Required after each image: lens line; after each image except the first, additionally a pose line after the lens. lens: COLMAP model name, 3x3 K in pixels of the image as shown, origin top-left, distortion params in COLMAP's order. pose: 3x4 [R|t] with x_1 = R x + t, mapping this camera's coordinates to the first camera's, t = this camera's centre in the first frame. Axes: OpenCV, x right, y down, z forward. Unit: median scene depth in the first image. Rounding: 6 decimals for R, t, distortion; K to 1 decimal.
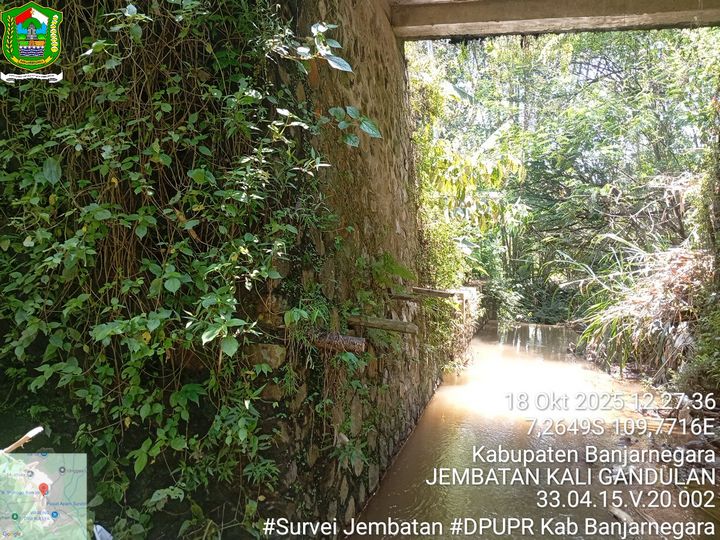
lens RADIAL K [[550.5, 0, 358.5], [0, 550.5, 270.1], [0, 0, 1]] dist [0.110606, -0.219603]
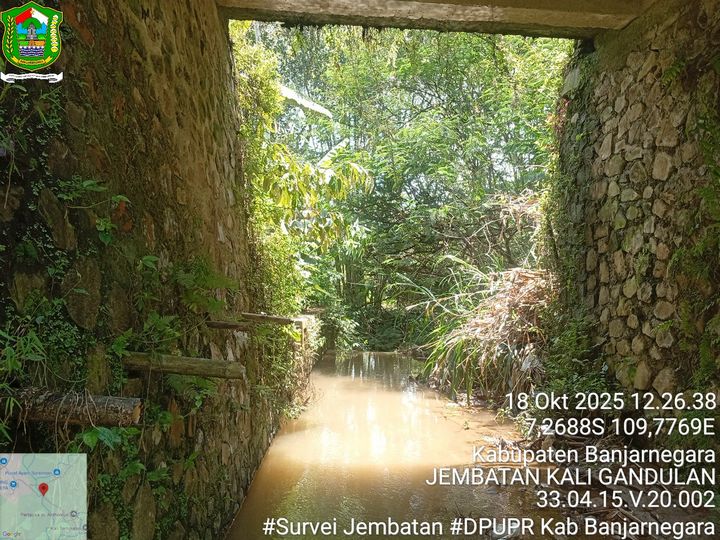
lens RADIAL K [[550.5, 0, 358.5], [0, 550.5, 270.1], [0, 0, 1]] dist [0.110606, -0.219603]
pose [[0.955774, -0.002035, 0.294095, 0.021082], [0.018821, 0.998349, -0.054259, 0.013070], [-0.293499, 0.057395, 0.954235, 0.161977]]
